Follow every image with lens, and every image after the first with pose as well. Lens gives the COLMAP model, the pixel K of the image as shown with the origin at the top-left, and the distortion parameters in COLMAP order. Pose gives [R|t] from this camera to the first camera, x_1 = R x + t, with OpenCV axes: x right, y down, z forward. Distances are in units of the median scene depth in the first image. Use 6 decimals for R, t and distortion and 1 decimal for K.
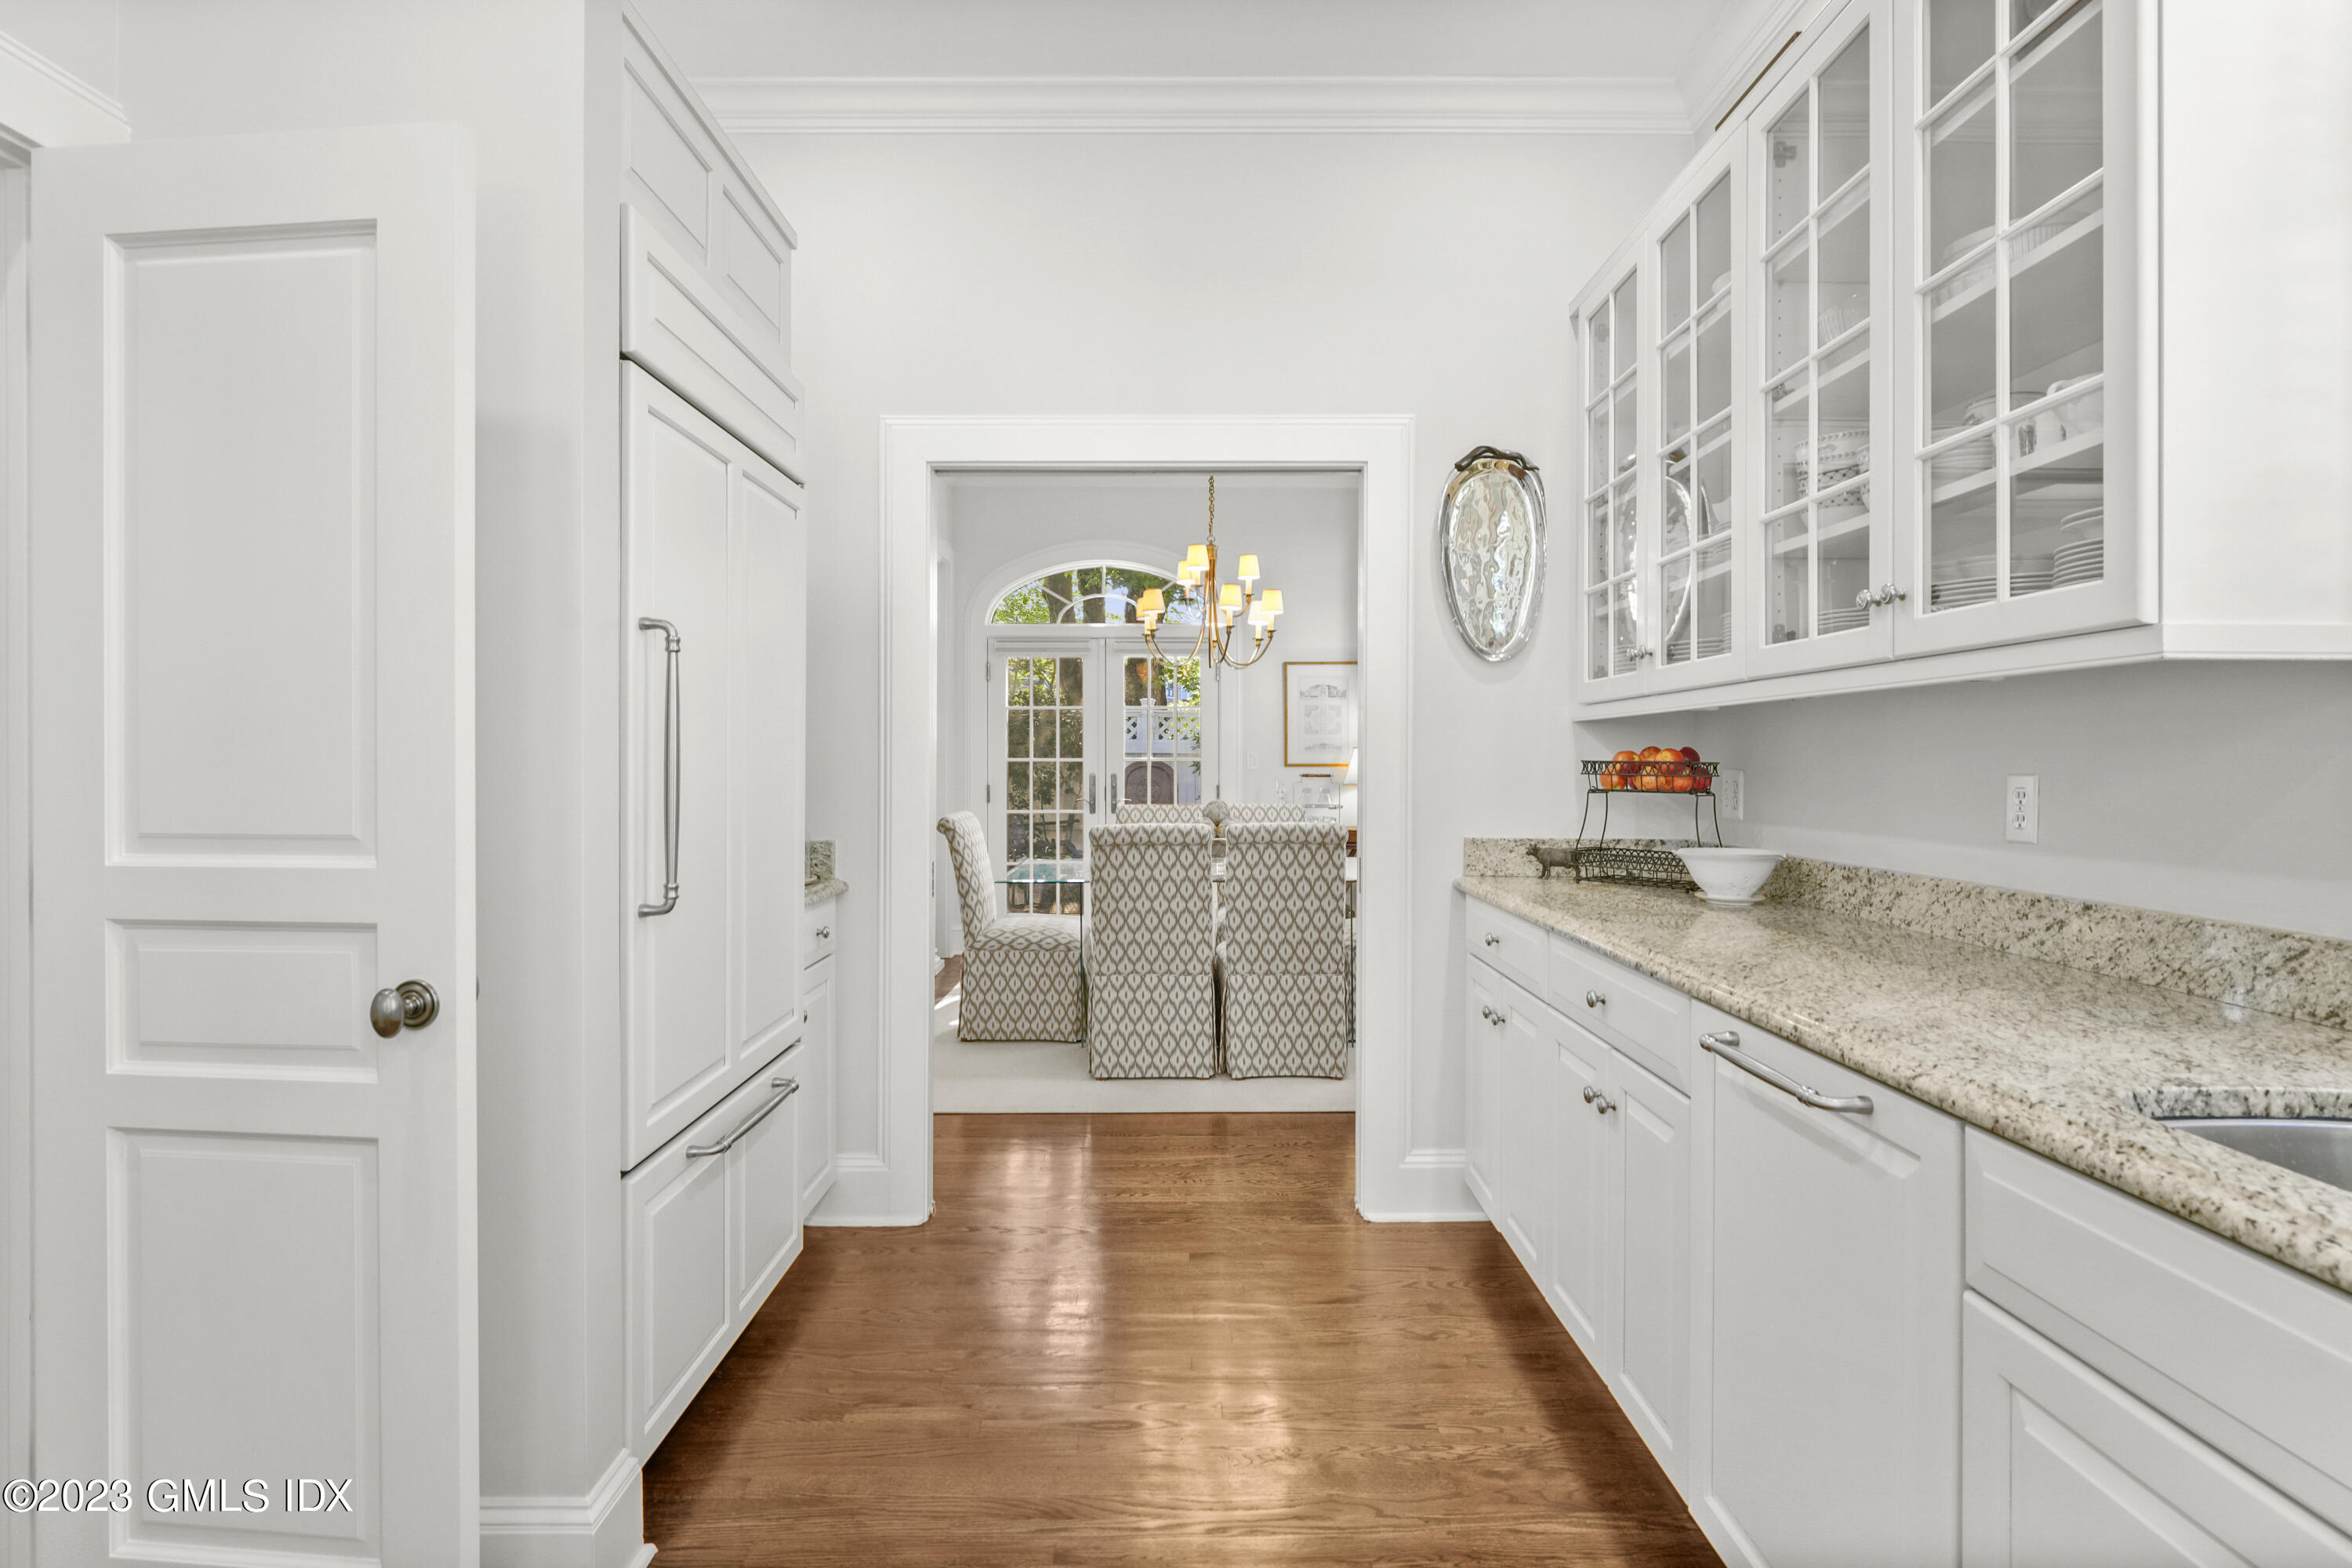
lens RADIAL K [[1183.5, 0, 1178.6], [0, 1183.5, 762.5], [0, 0, 1]] dist [-0.005168, -0.001112]
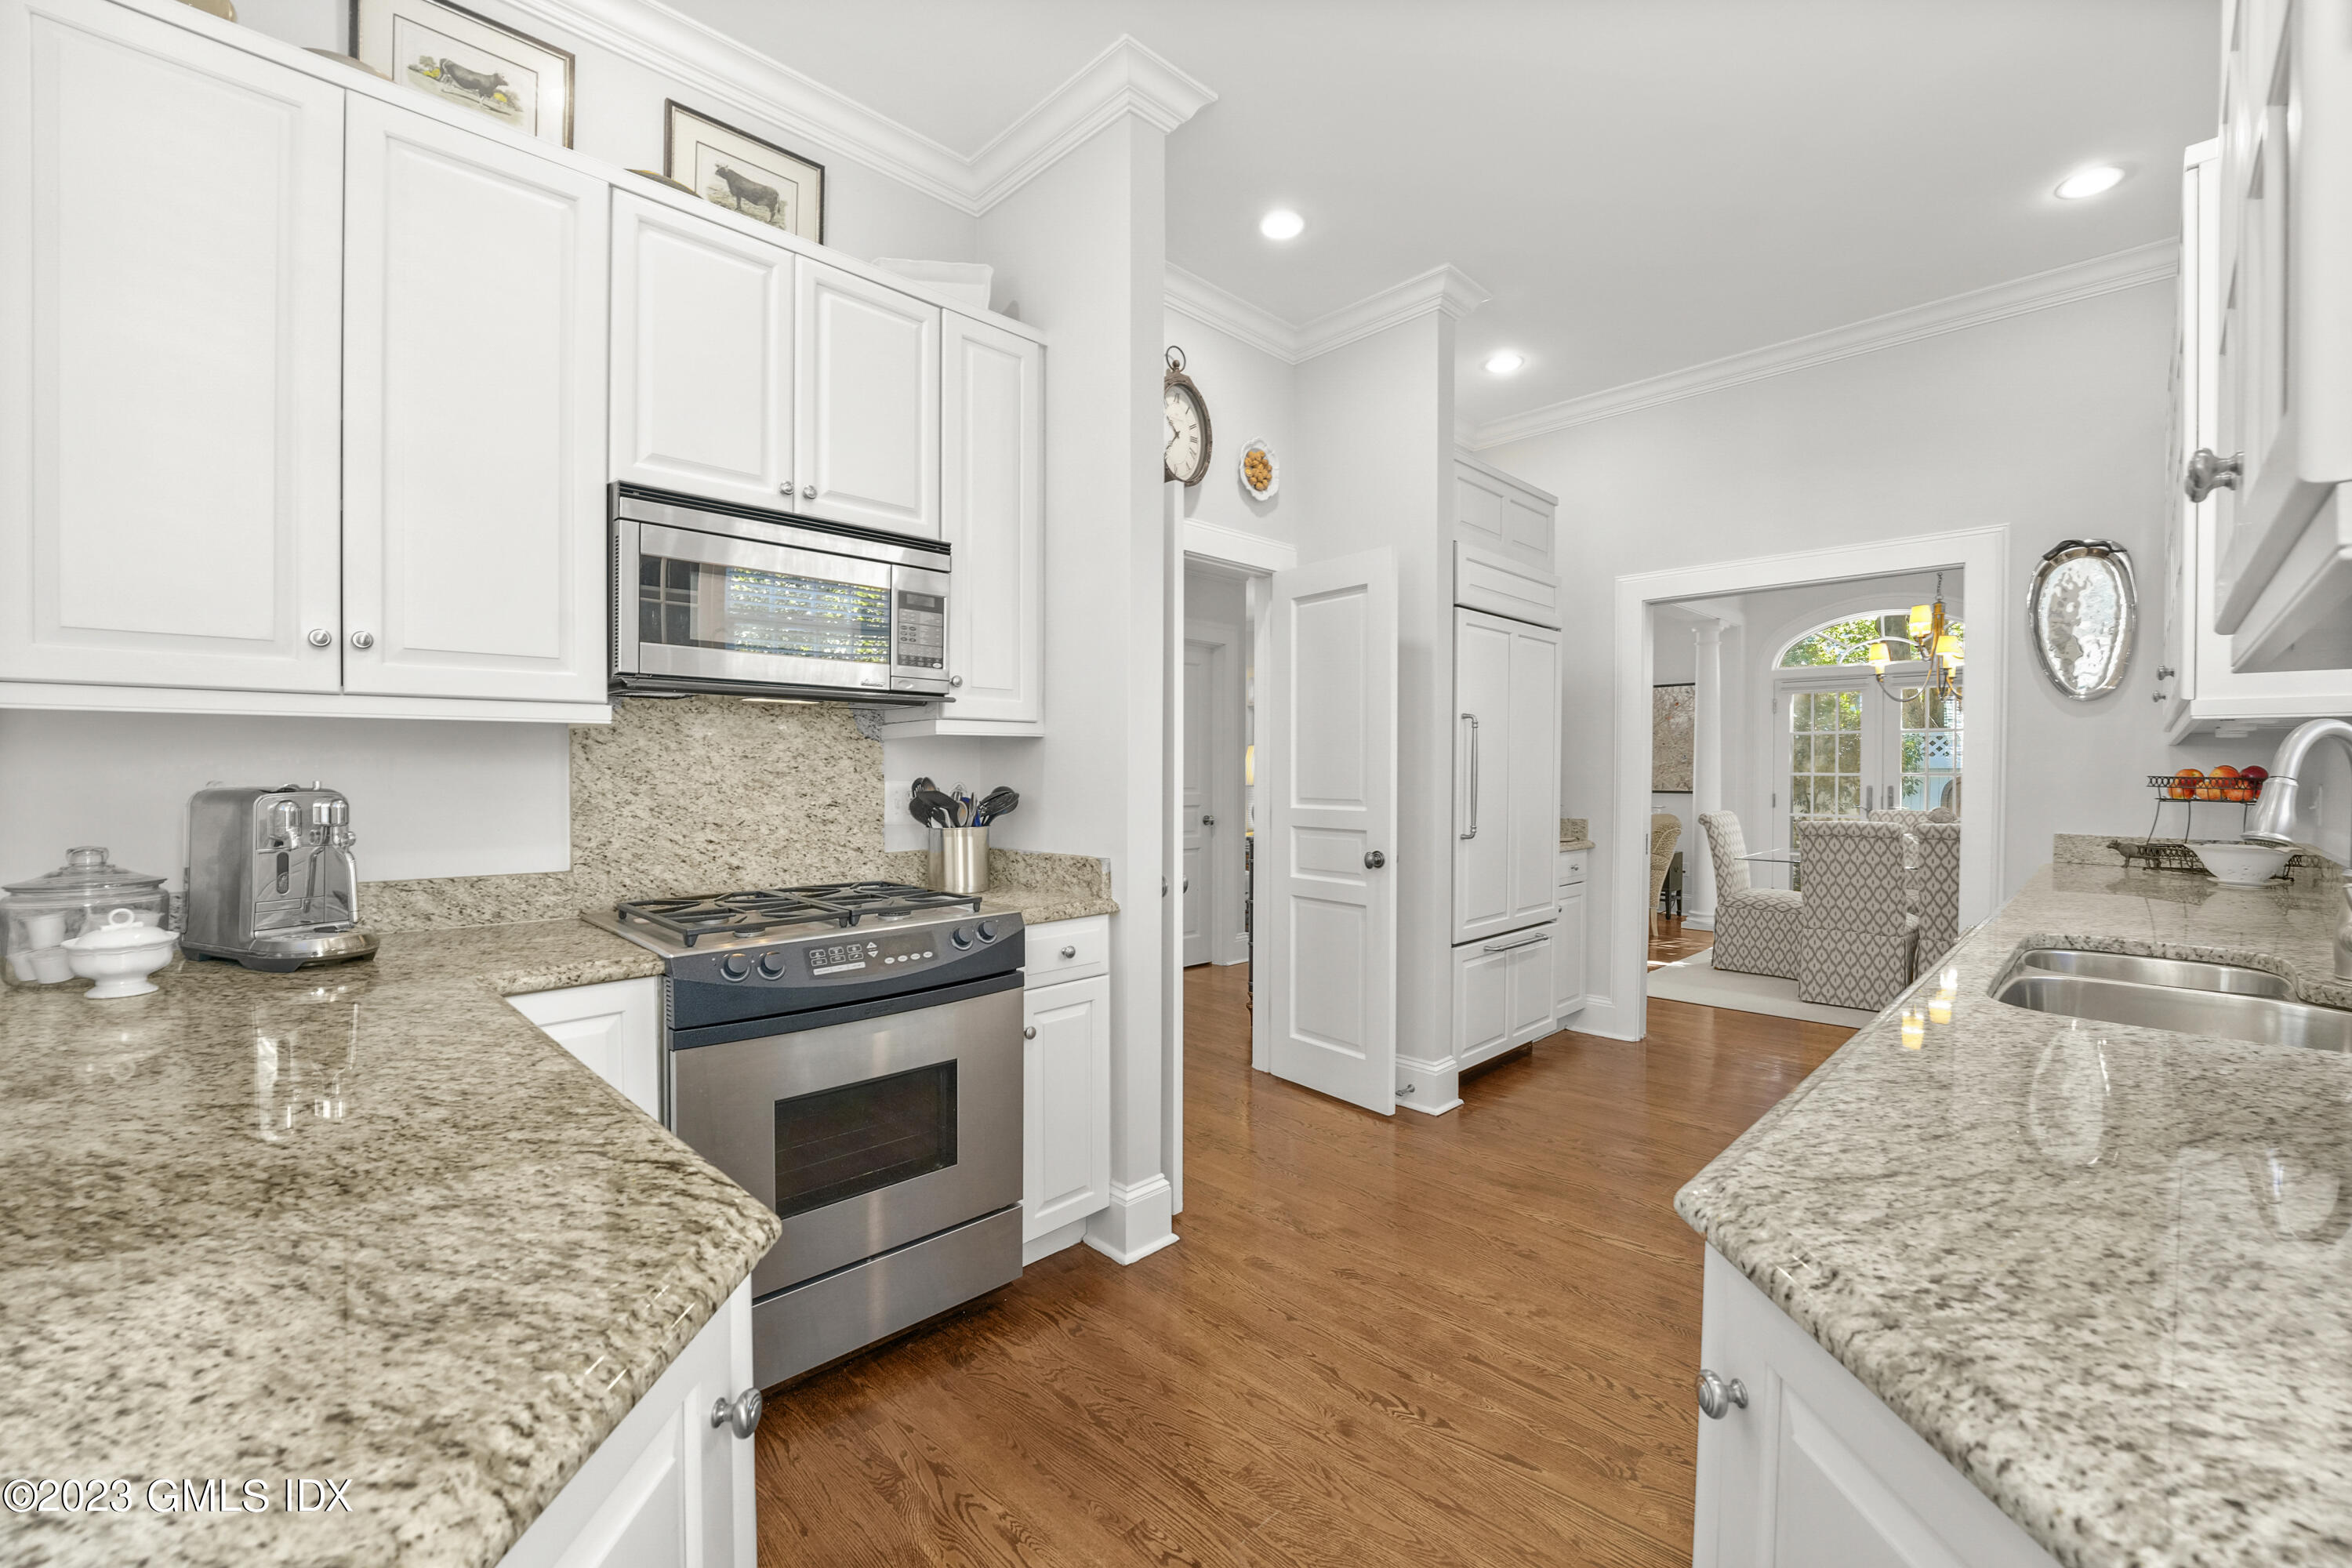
lens RADIAL K [[965.0, 0, 1179.6], [0, 965.0, 779.1], [0, 0, 1]] dist [-0.002174, -0.000470]
pose [[0.695462, 0.007766, -0.718521, 0.376897], [-0.004875, 0.999970, 0.006089, 0.000198], [0.718547, -0.000732, 0.695478, -0.524534]]
